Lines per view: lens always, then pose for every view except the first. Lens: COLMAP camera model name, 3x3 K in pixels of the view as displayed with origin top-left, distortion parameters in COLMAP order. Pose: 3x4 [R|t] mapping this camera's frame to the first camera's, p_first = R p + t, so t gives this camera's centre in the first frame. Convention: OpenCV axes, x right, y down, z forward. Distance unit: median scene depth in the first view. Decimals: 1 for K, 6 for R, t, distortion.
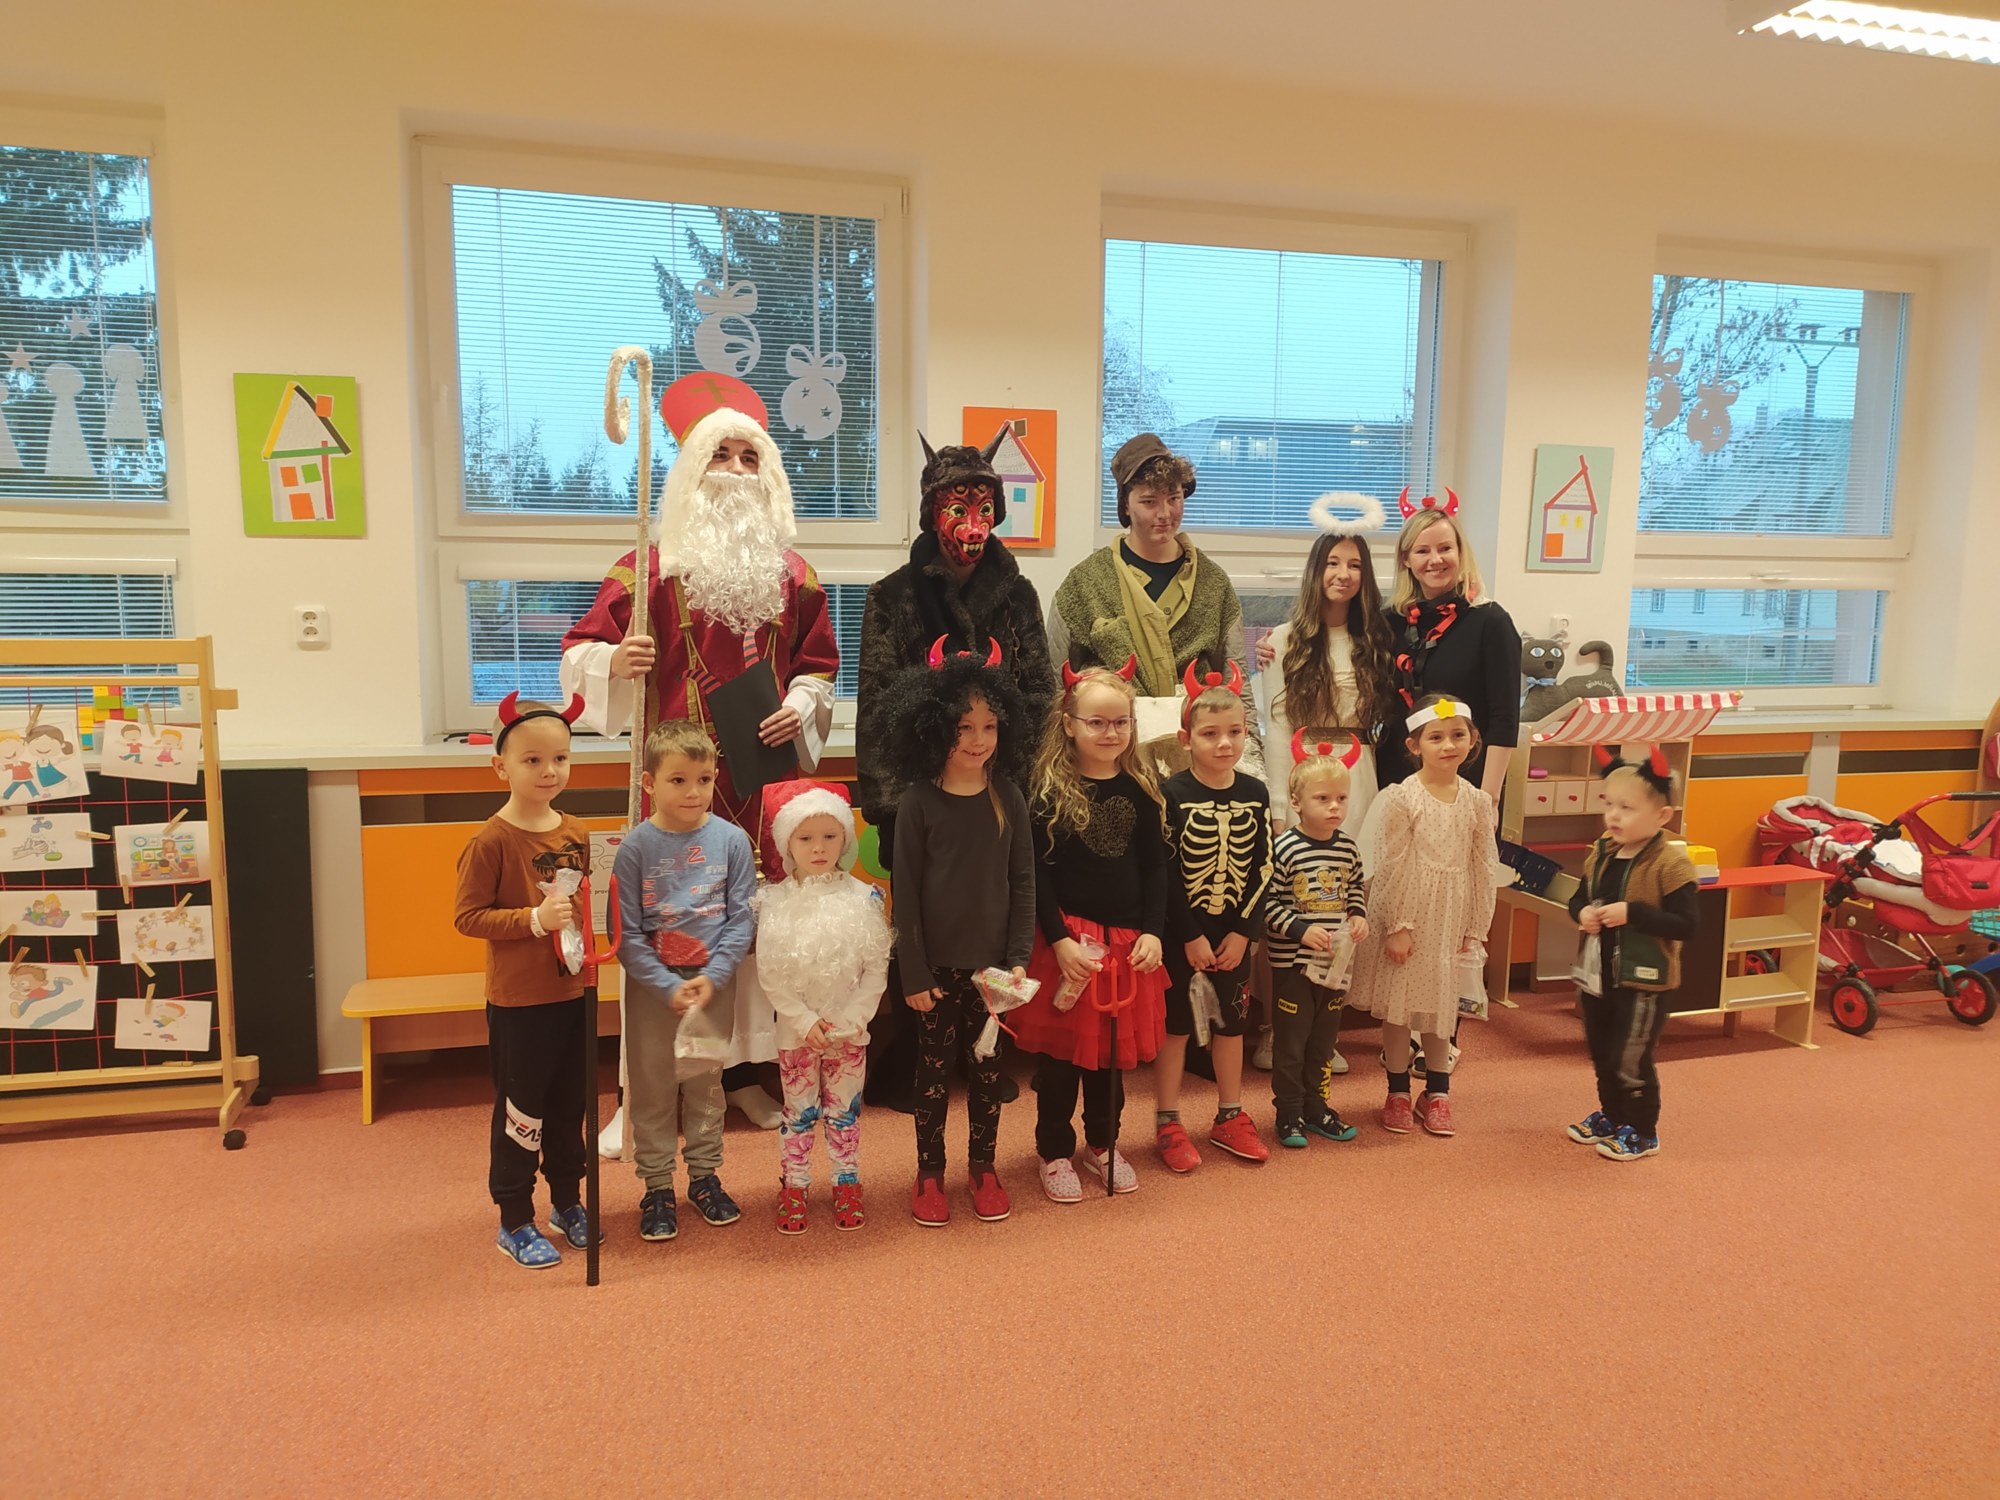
lens RADIAL K [[1458.6, 0, 999.7], [0, 1458.6, 775.5], [0, 0, 1]] dist [0.022417, -0.033530]
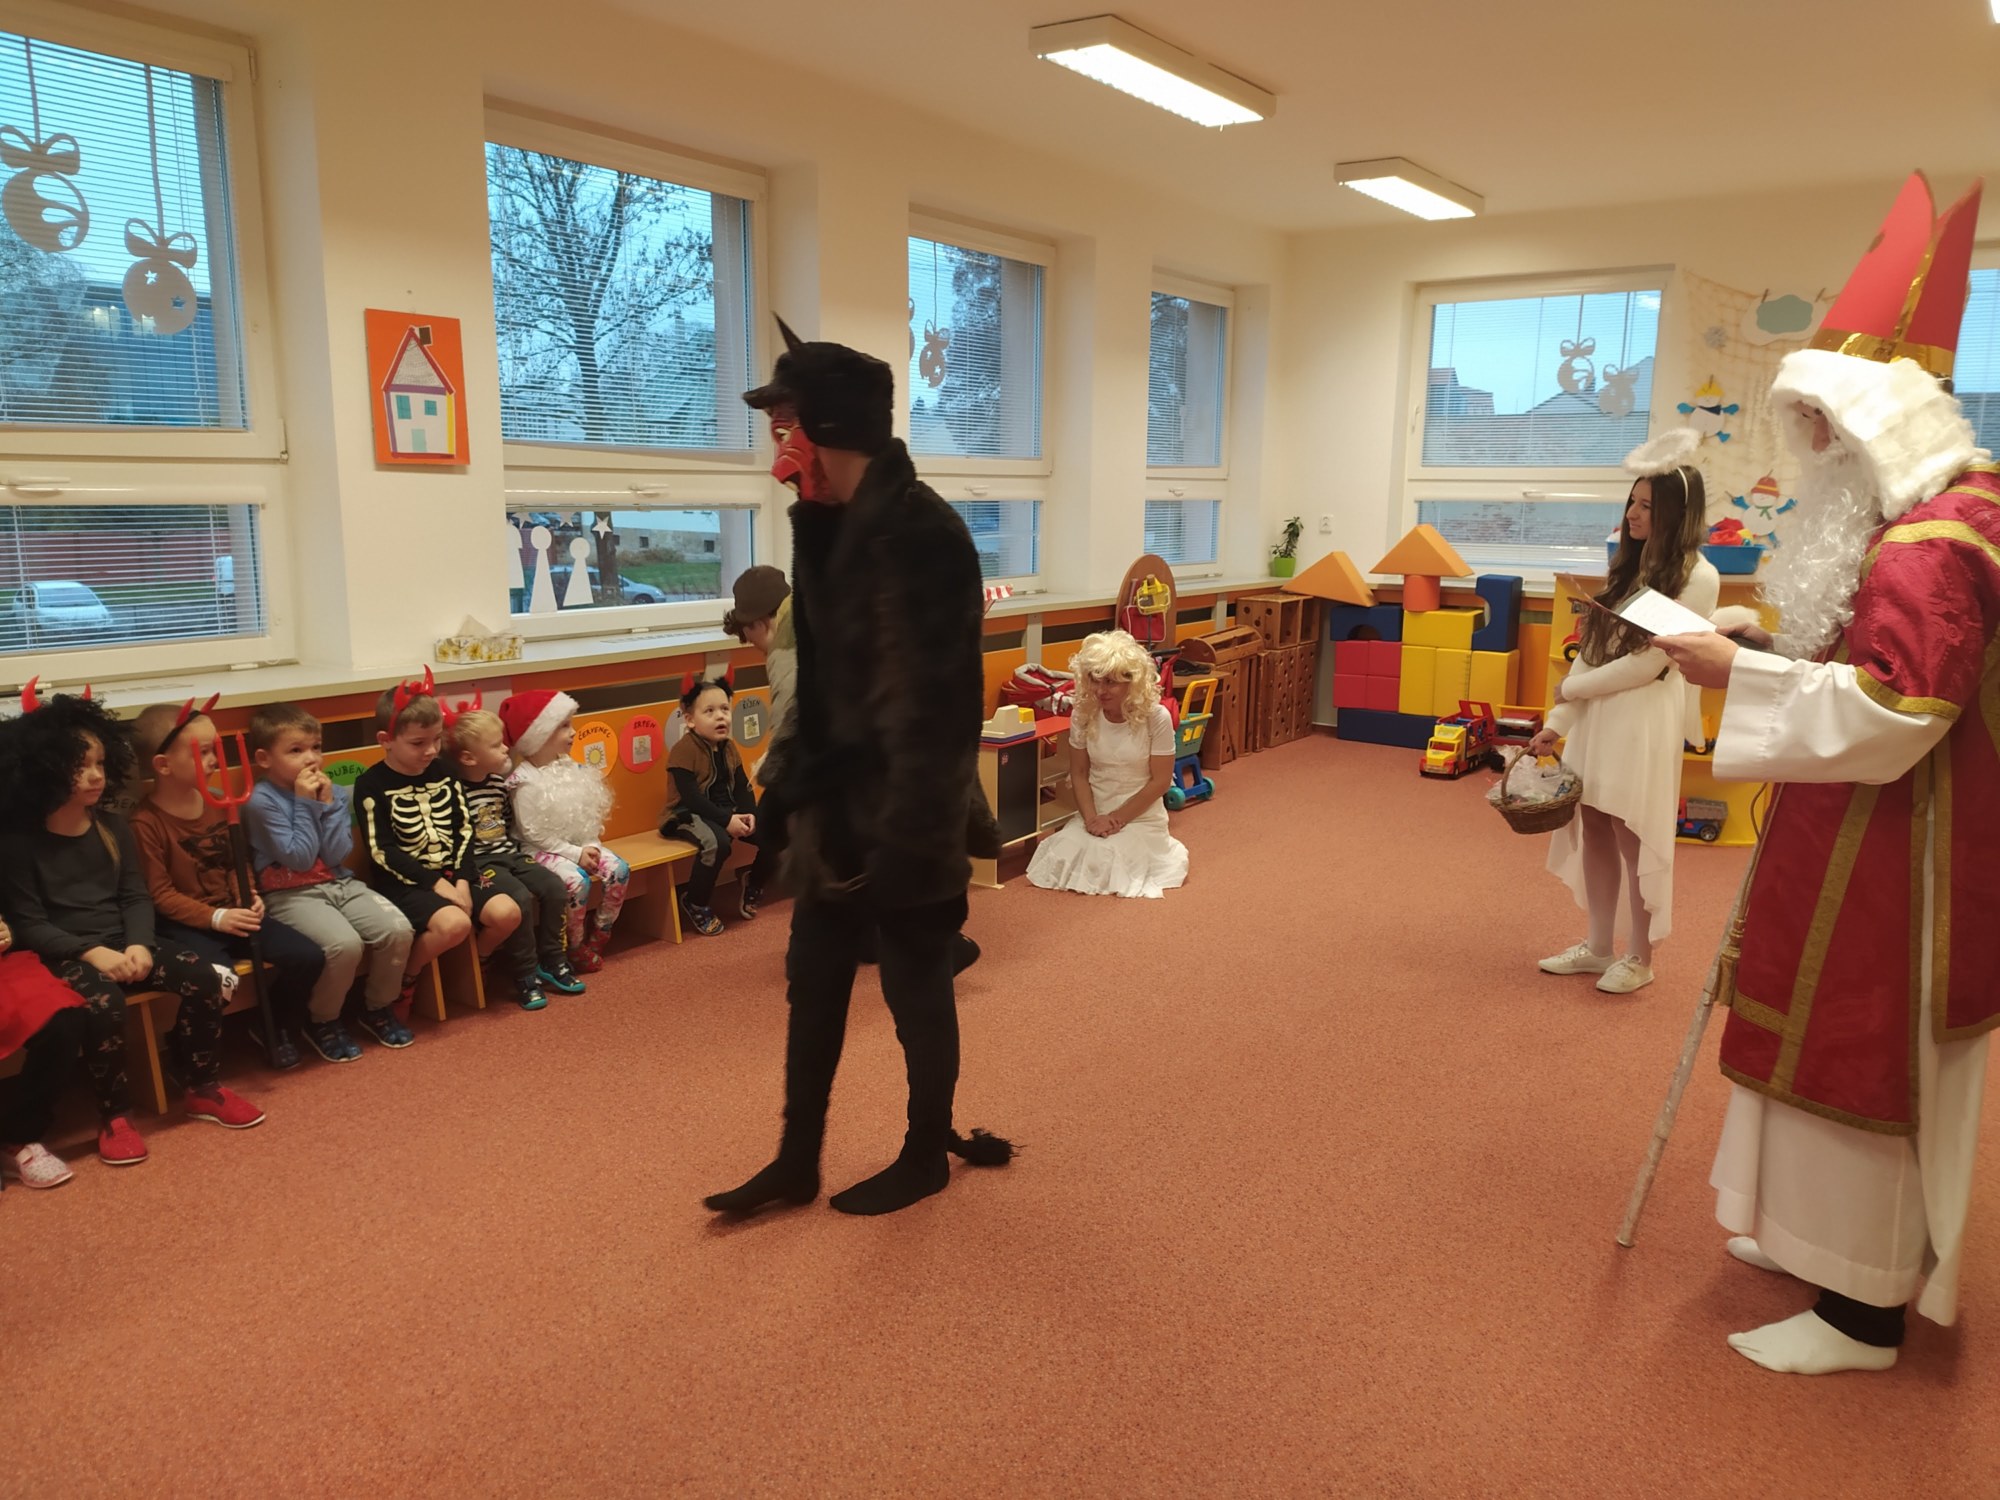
lens RADIAL K [[1458.6, 0, 994.4], [0, 1458.6, 773.1], [0, 0, 1]] dist [0.022417, -0.033530]
pose [[0.773824, -0.123523, 0.621240, -0.229221], [0.082692, 0.992107, 0.094262, -0.011281], [-0.627980, -0.021571, 0.777931, 0.018880]]
